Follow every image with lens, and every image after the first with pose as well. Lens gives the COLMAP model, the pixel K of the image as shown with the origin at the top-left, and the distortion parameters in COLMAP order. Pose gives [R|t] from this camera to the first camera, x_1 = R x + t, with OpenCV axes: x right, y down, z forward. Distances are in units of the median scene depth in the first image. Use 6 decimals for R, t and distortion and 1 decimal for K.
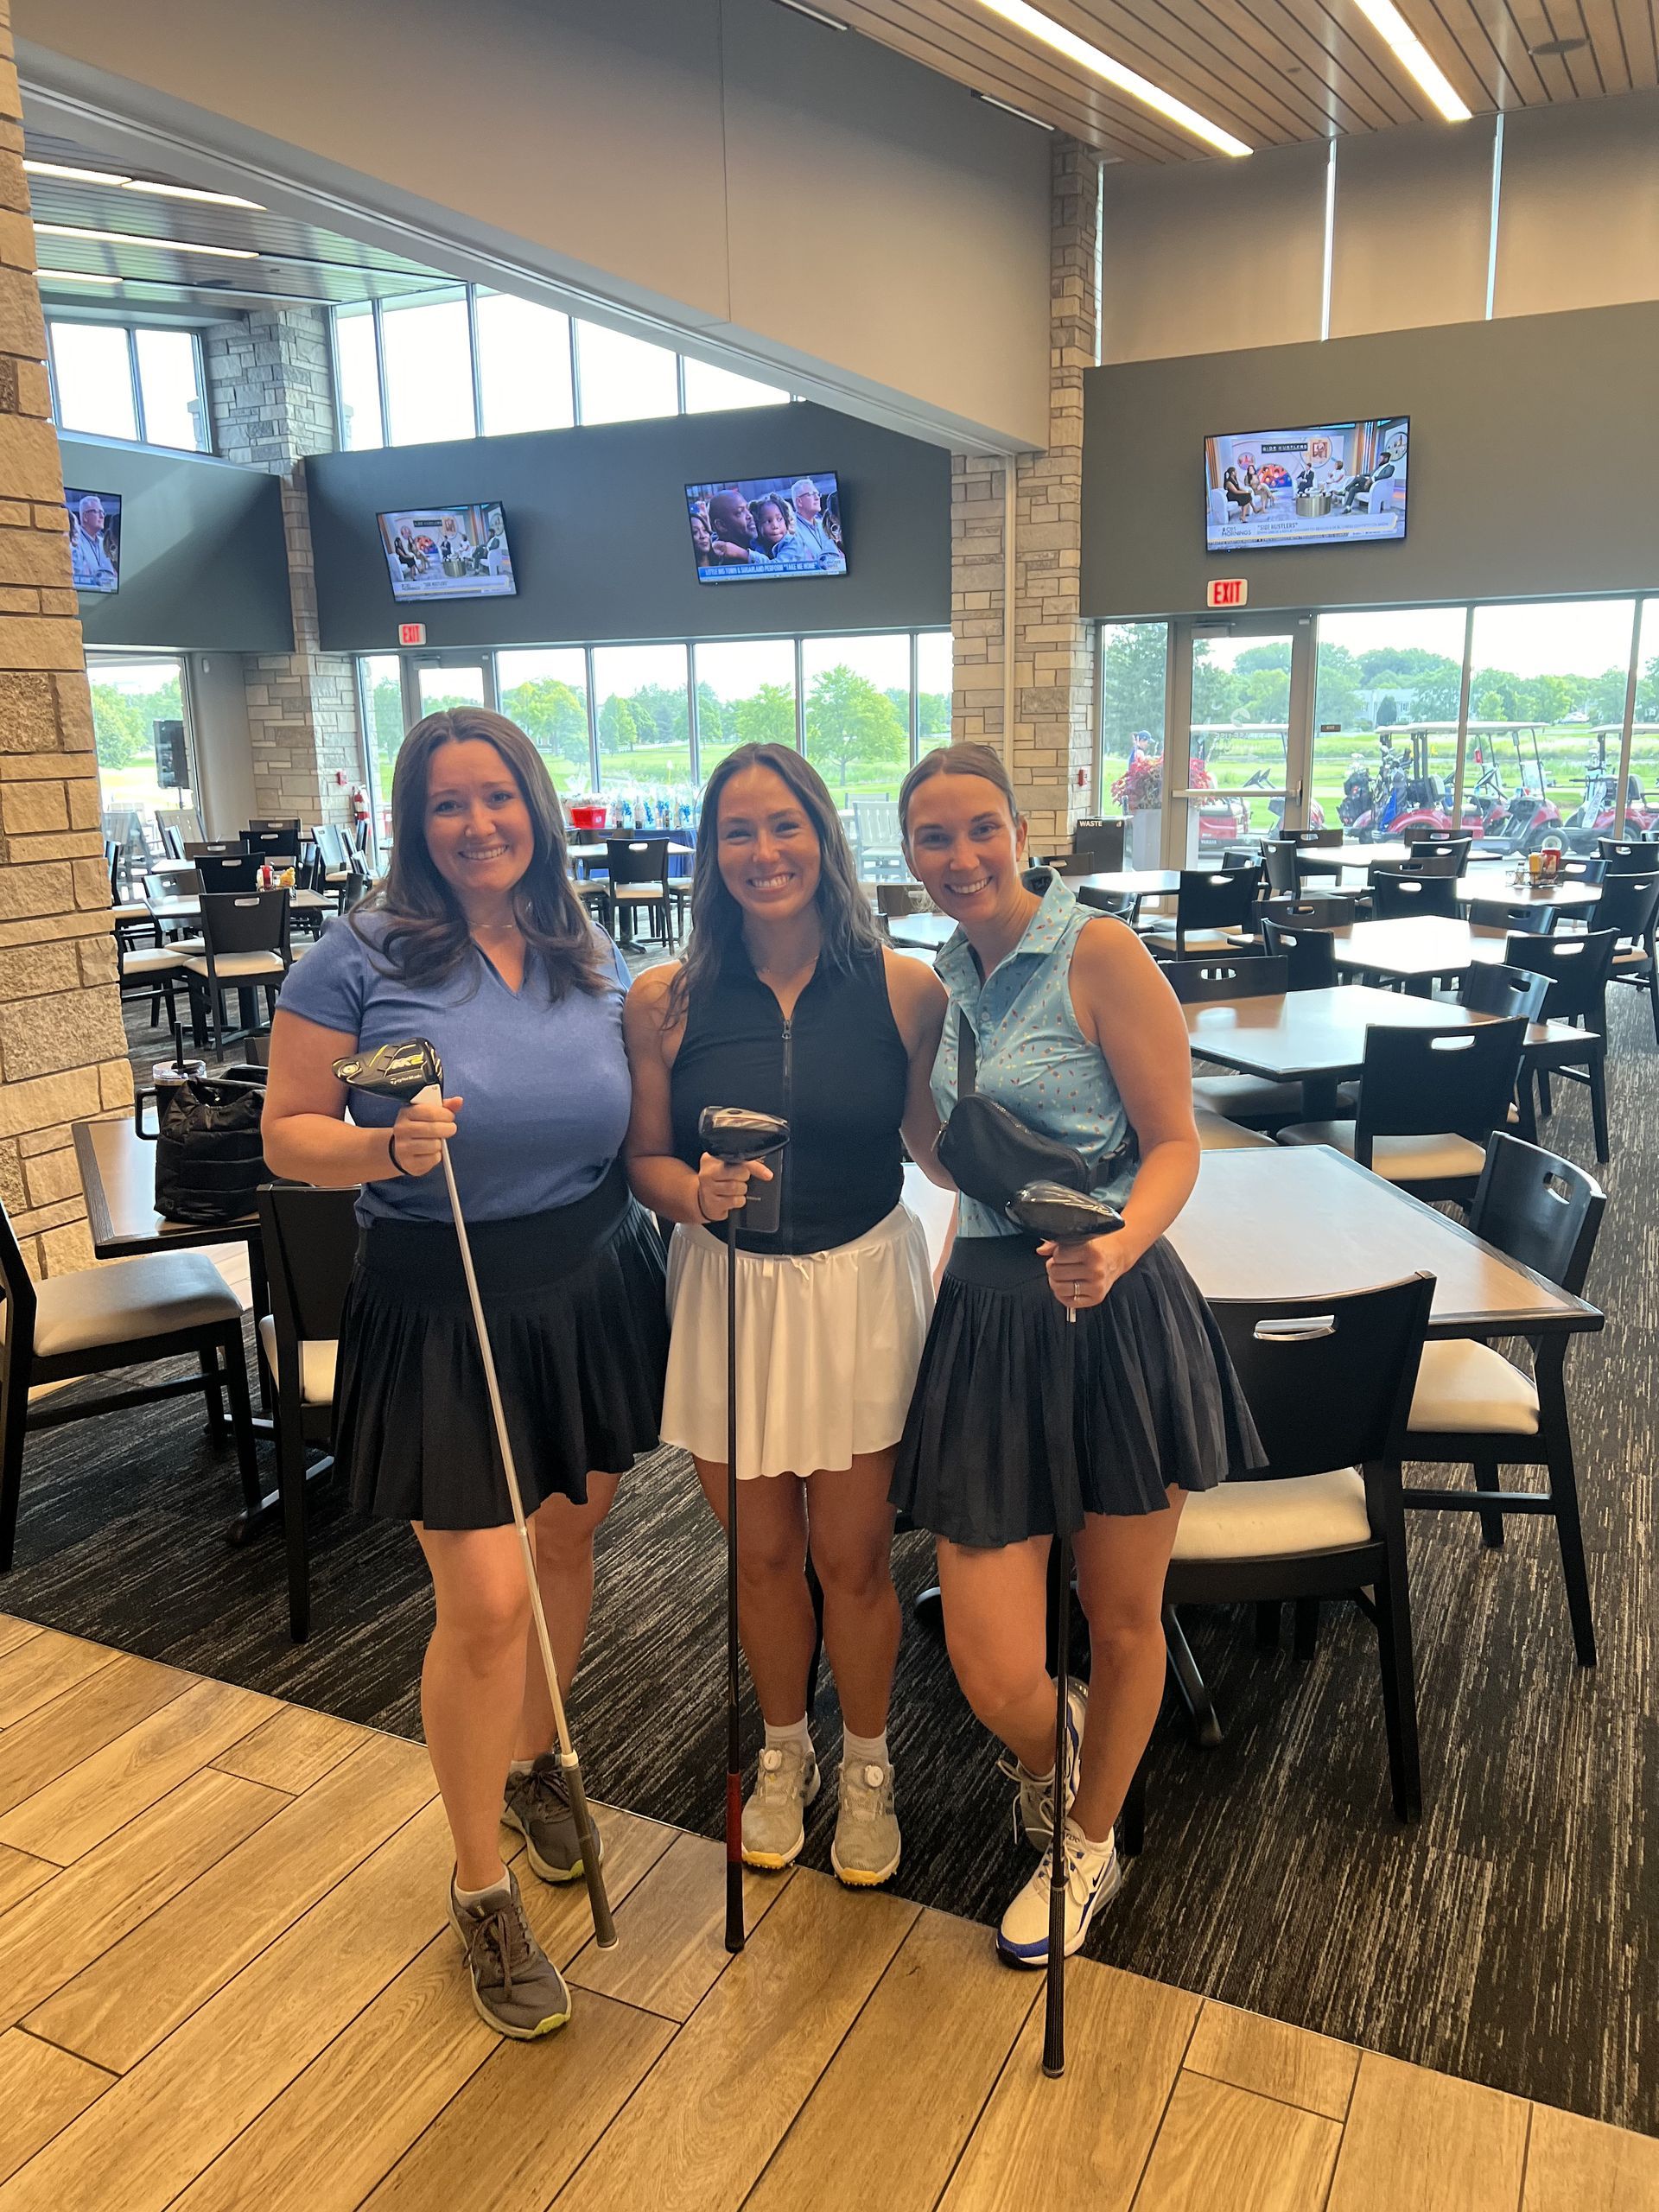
lens RADIAL K [[1641.4, 0, 821.2], [0, 1641.4, 1095.5], [0, 0, 1]] dist [0.053479, -0.059114]
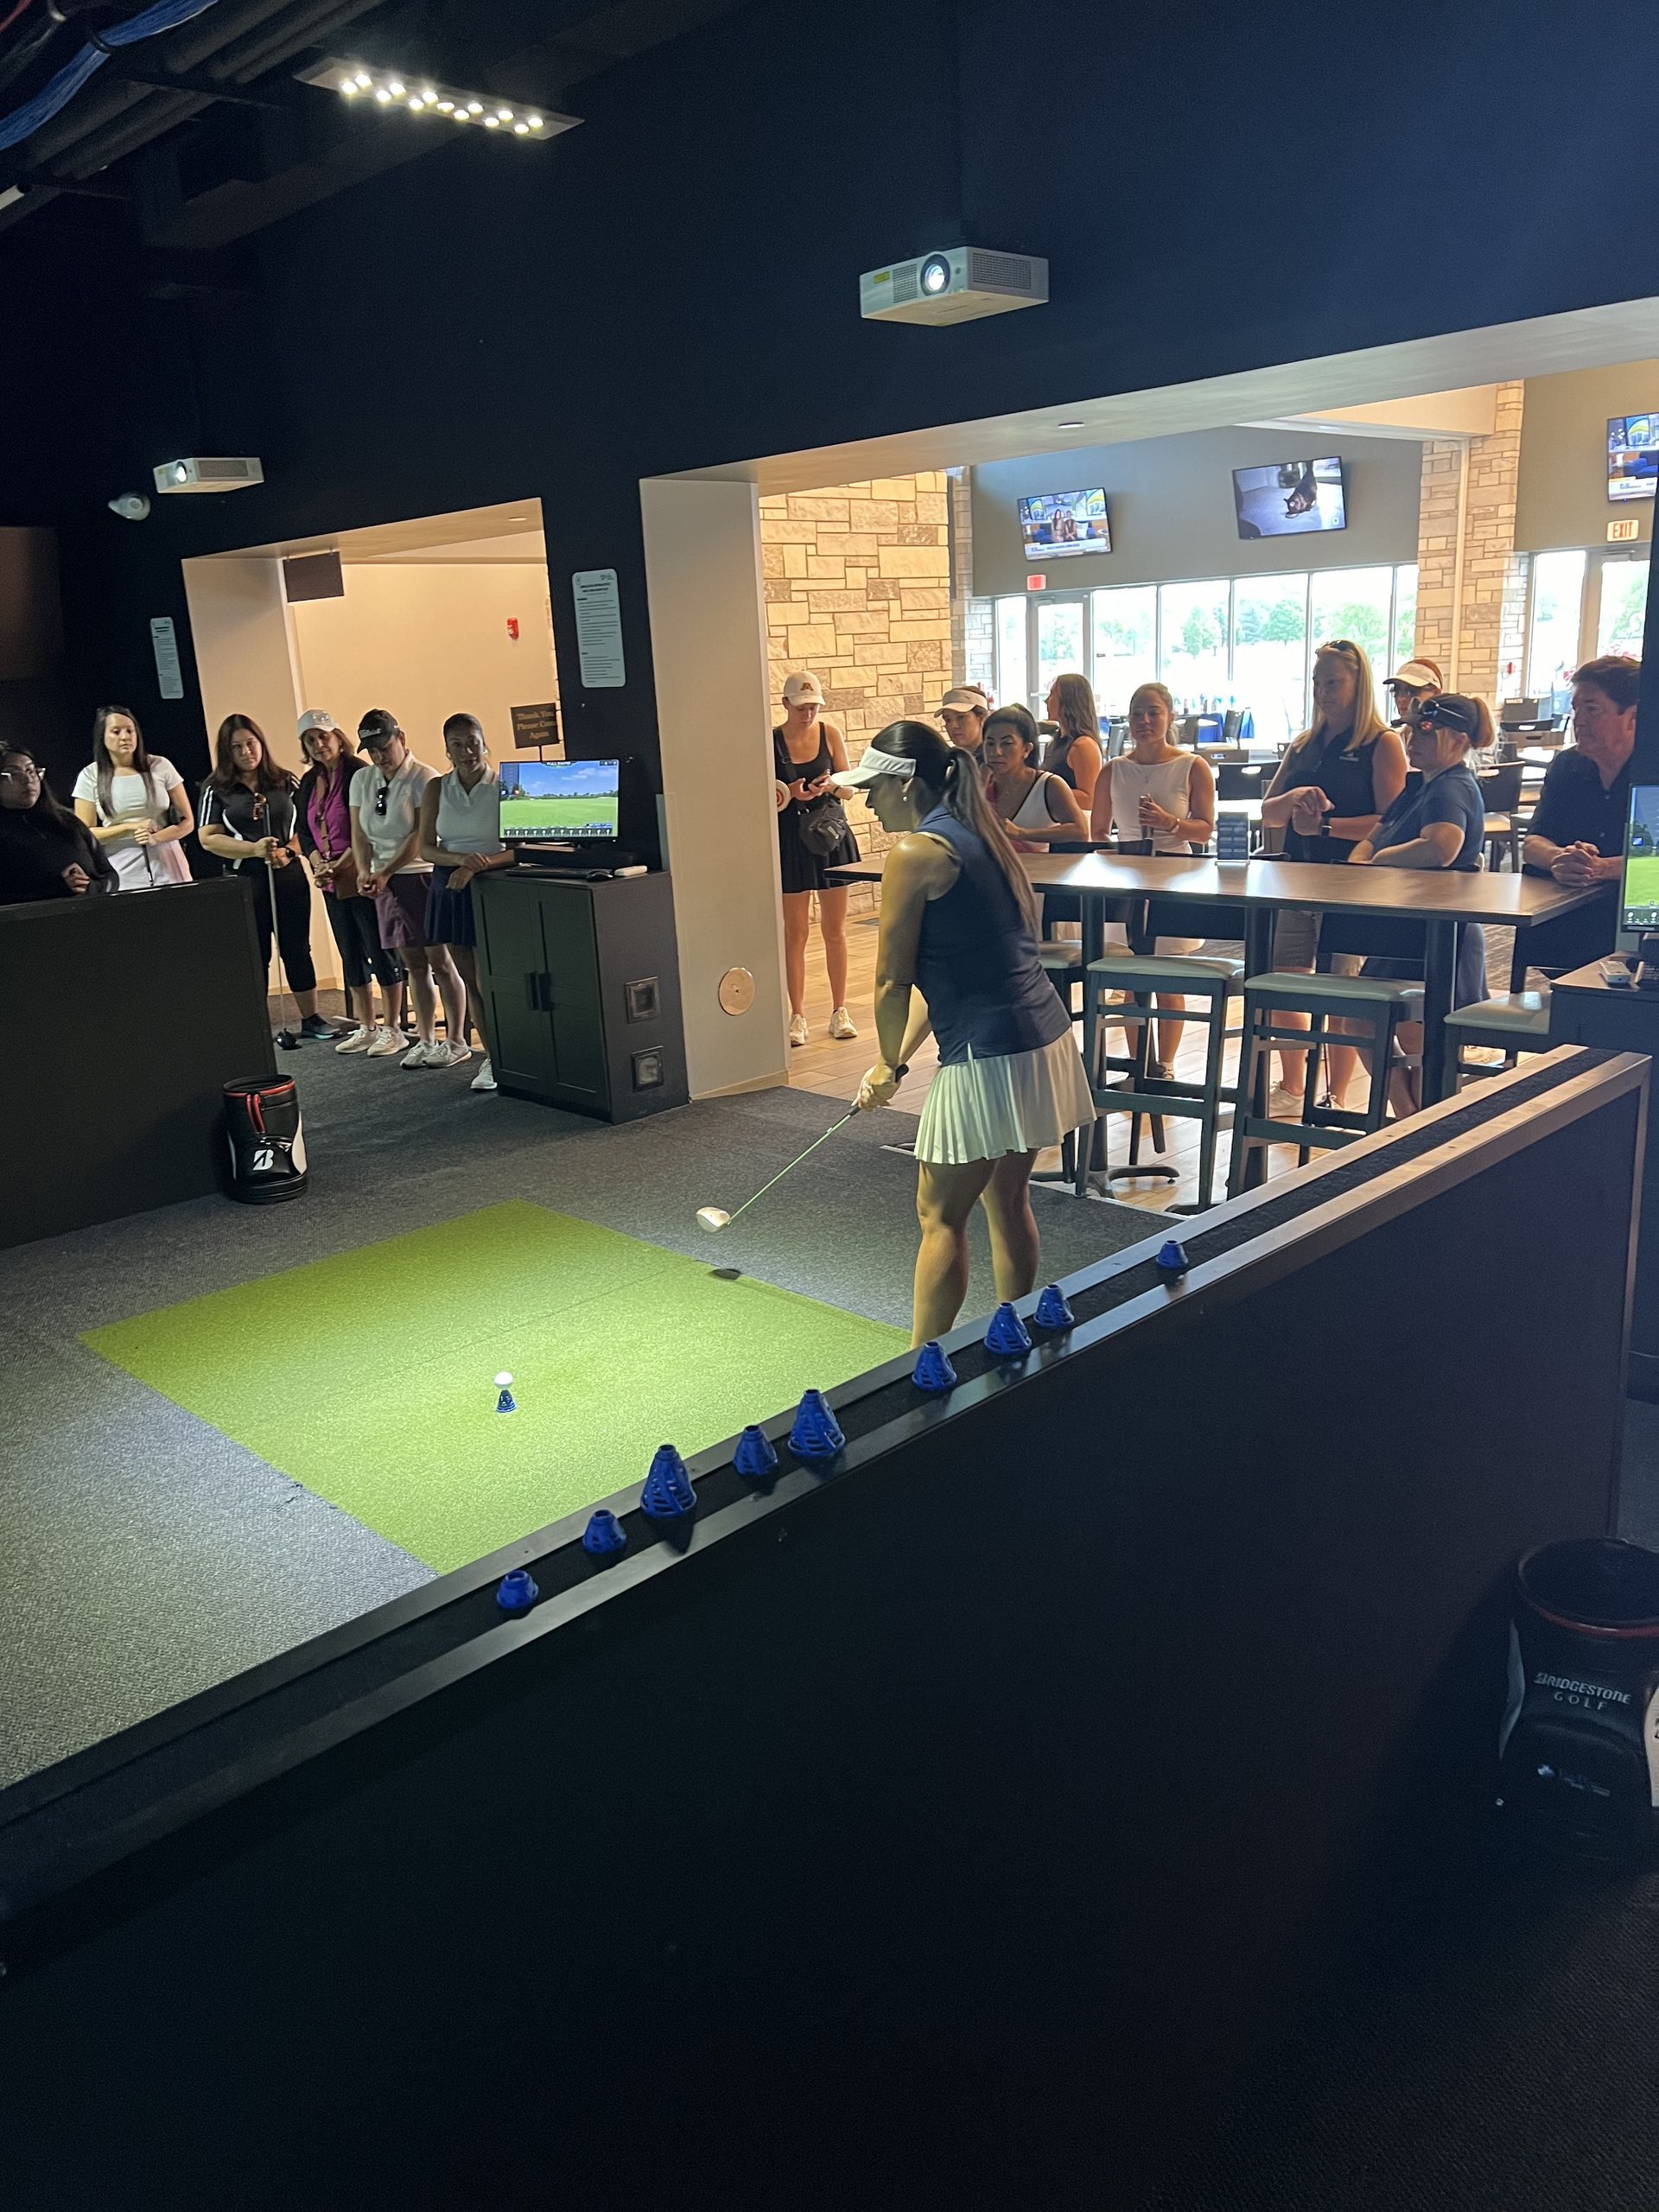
lens RADIAL K [[1641.4, 0, 821.2], [0, 1641.4, 1095.5], [0, 0, 1]] dist [0.053479, -0.059114]
pose [[0.942260, 0.057434, -0.329922, 0.092523], [-0.040165, 0.997454, 0.058928, 0.109273], [0.332466, -0.042274, 0.942167, -0.532324]]
